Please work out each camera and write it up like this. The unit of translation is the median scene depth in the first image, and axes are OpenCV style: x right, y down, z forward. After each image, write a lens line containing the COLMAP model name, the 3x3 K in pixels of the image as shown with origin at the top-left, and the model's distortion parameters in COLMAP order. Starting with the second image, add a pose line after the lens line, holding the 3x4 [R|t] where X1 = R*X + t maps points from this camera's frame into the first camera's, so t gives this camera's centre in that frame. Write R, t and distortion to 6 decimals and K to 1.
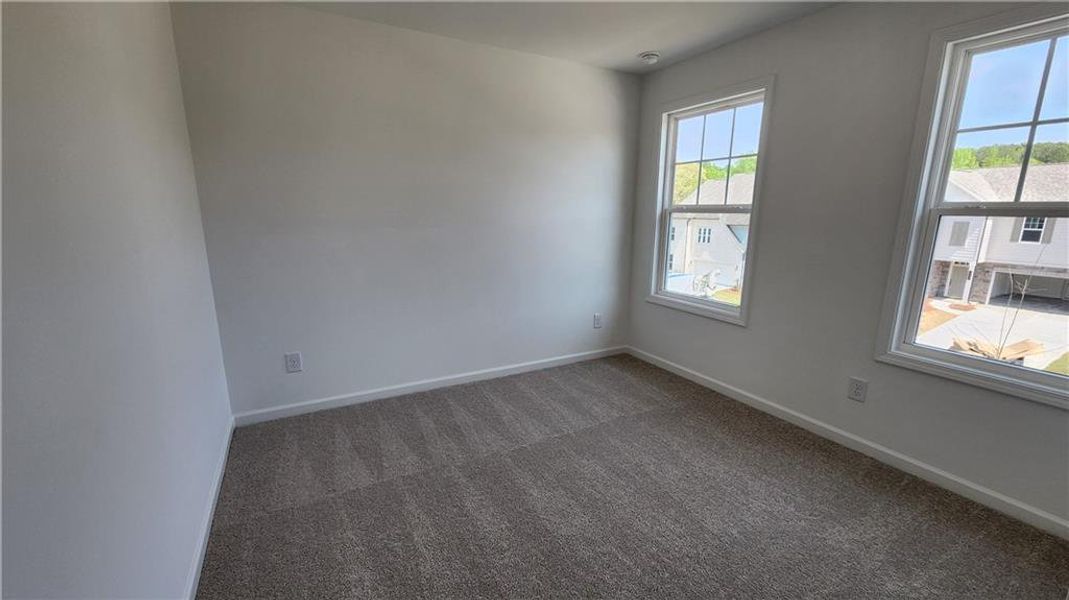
lens RADIAL K [[444.8, 0, 534.5], [0, 444.8, 300.0], [0, 0, 1]] dist [0.035941, 0.000015]
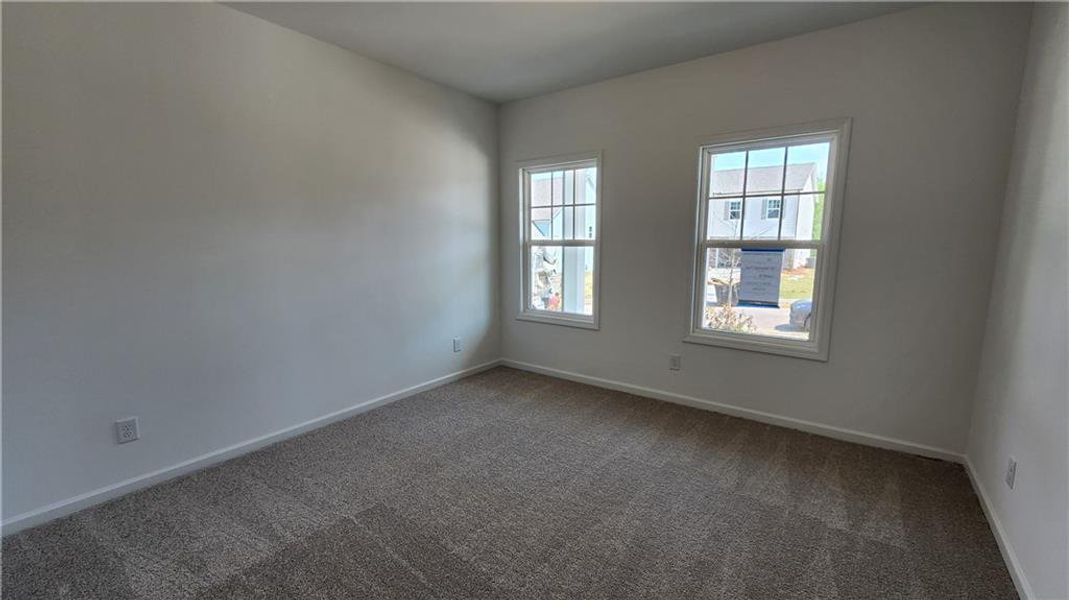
lens RADIAL K [[434.8, 0, 533.7], [0, 434.8, 306.0], [0, 0, 1]] dist [0.007759, -0.000174]
pose [[0.901600, -0.072870, 0.426389, -0.220595], [0.096923, 0.994678, -0.034954, 0.012459], [-0.421572, 0.072841, 0.903864, -0.082473]]
